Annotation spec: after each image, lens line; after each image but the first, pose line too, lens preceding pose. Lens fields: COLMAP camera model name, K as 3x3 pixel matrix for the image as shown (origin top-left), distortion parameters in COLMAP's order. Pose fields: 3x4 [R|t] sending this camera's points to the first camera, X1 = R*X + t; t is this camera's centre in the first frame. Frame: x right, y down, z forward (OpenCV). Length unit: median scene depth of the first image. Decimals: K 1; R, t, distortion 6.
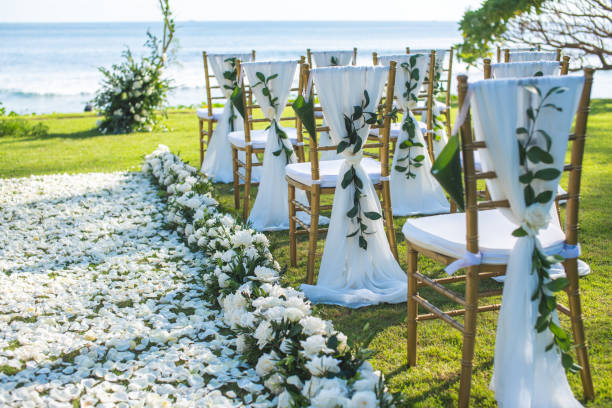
lens RADIAL K [[855.6, 0, 306.0], [0, 855.6, 204.0], [0, 0, 1]] dist [-0.120344, 0.071282]
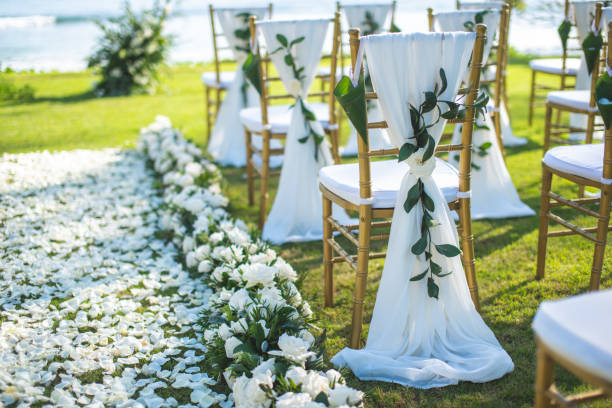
lens RADIAL K [[855.6, 0, 306.0], [0, 855.6, 204.0], [0, 0, 1]] dist [-0.120344, 0.071282]
pose [[0.999888, 0.004057, -0.014414, -0.025959], [-0.003204, 0.998269, 0.058720, -0.061092], [0.014628, -0.058668, 0.998170, 0.297435]]
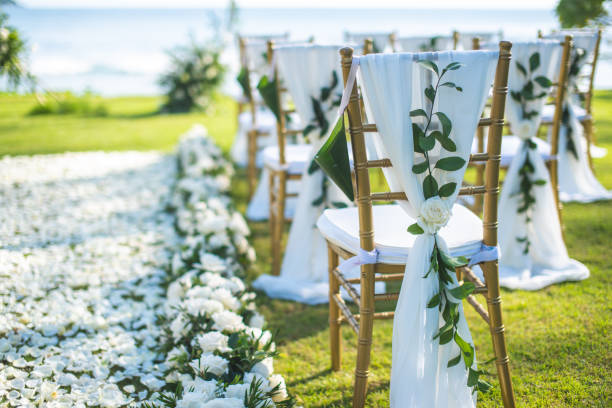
lens RADIAL K [[855.6, 0, 306.0], [0, 855.6, 204.0], [0, 0, 1]] dist [-0.120344, 0.071282]
pose [[0.991174, 0.034234, -0.128074, 0.152490], [-0.032306, 0.999332, 0.017100, -0.002381], [0.128574, -0.012812, 0.991617, 0.068165]]
